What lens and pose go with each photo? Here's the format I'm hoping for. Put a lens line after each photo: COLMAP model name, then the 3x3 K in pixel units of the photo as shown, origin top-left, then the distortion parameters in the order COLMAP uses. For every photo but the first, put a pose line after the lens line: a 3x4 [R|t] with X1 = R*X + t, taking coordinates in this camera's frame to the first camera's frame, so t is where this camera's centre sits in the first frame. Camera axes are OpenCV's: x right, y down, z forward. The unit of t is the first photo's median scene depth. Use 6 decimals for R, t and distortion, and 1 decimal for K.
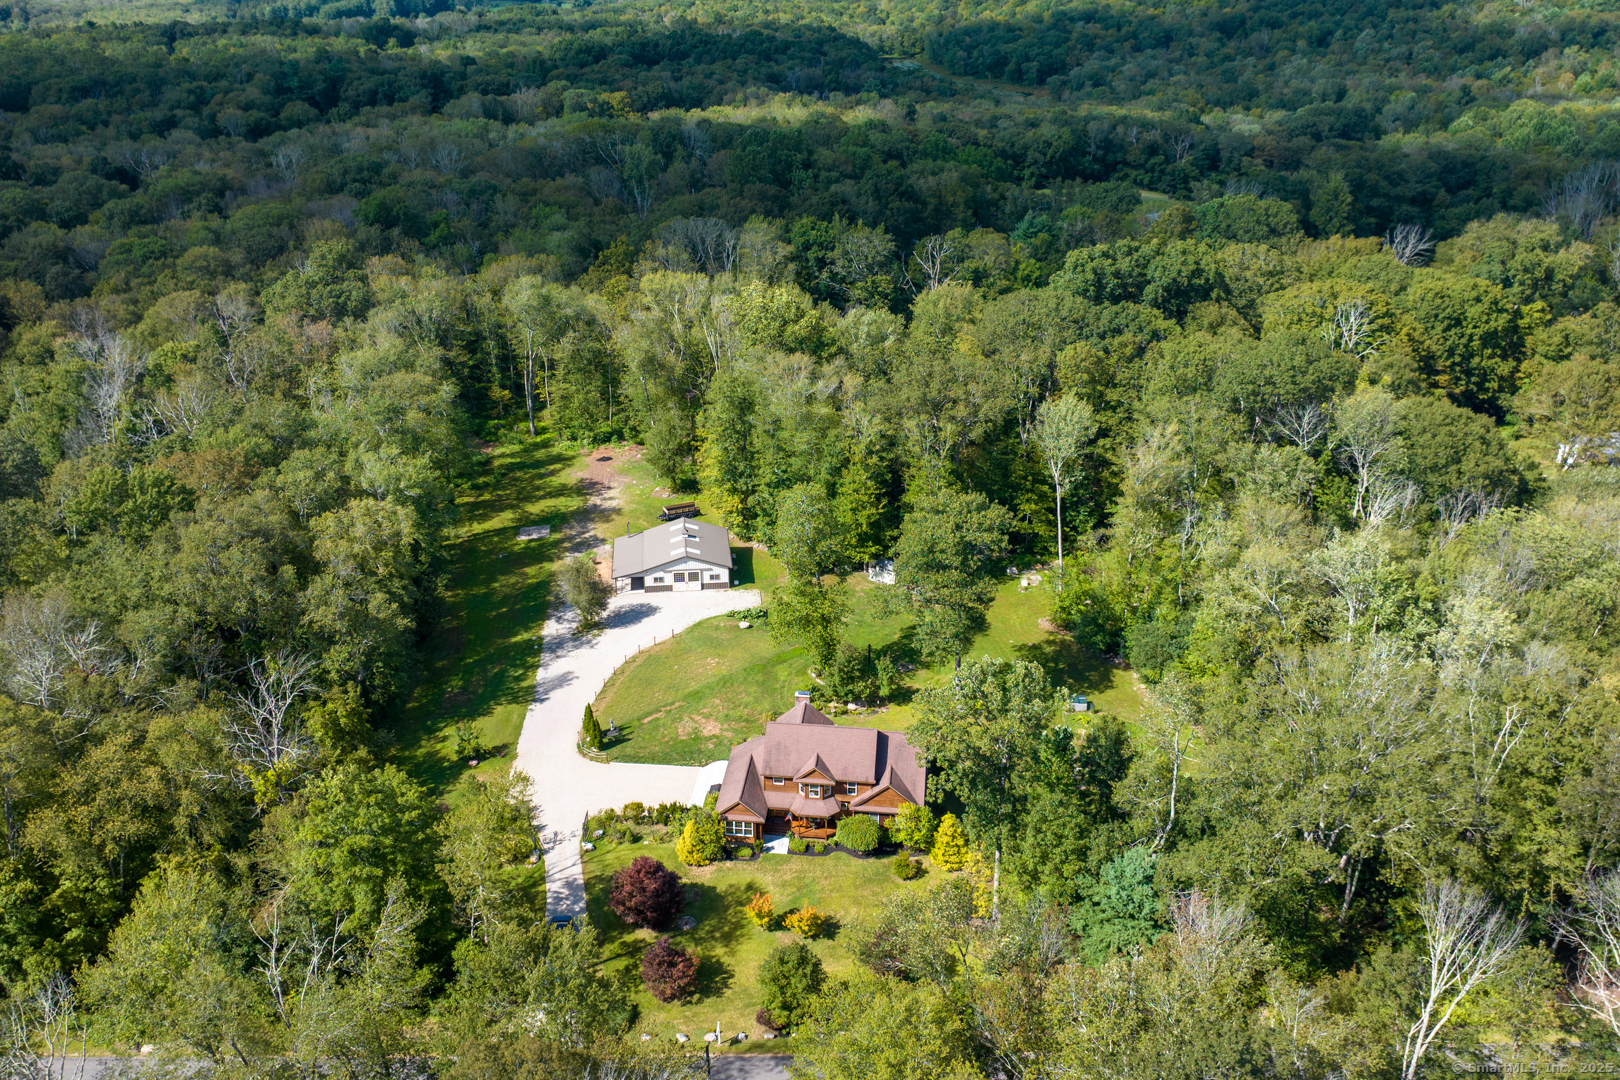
lens RADIAL K [[1355.5, 0, 809.1], [0, 1355.5, 545.3], [0, 0, 1]] dist [-0.001123, -0.041914]
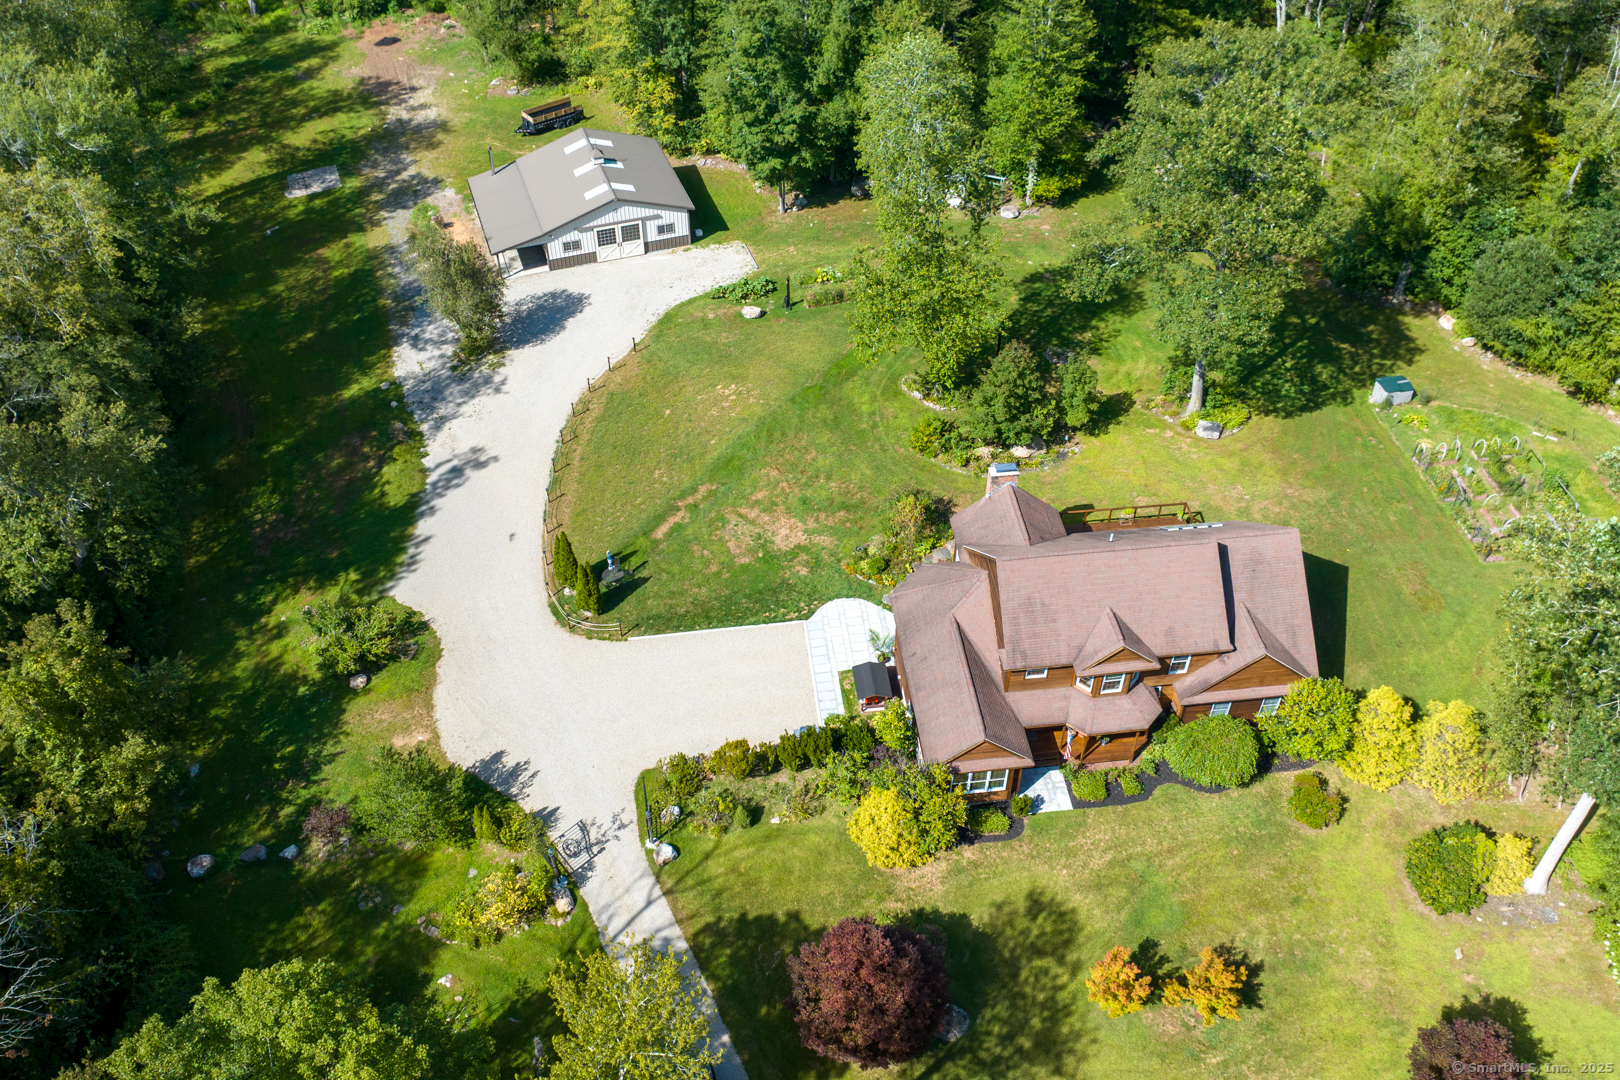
lens RADIAL K [[1355.5, 0, 809.1], [0, 1355.5, 545.3], [0, 0, 1]] dist [-0.001123, -0.041914]
pose [[0.974680, -0.160042, 0.156161, -0.125583], [0.105135, 0.944368, 0.311635, -0.023845], [-0.197348, -0.287326, 0.937282, 0.410138]]
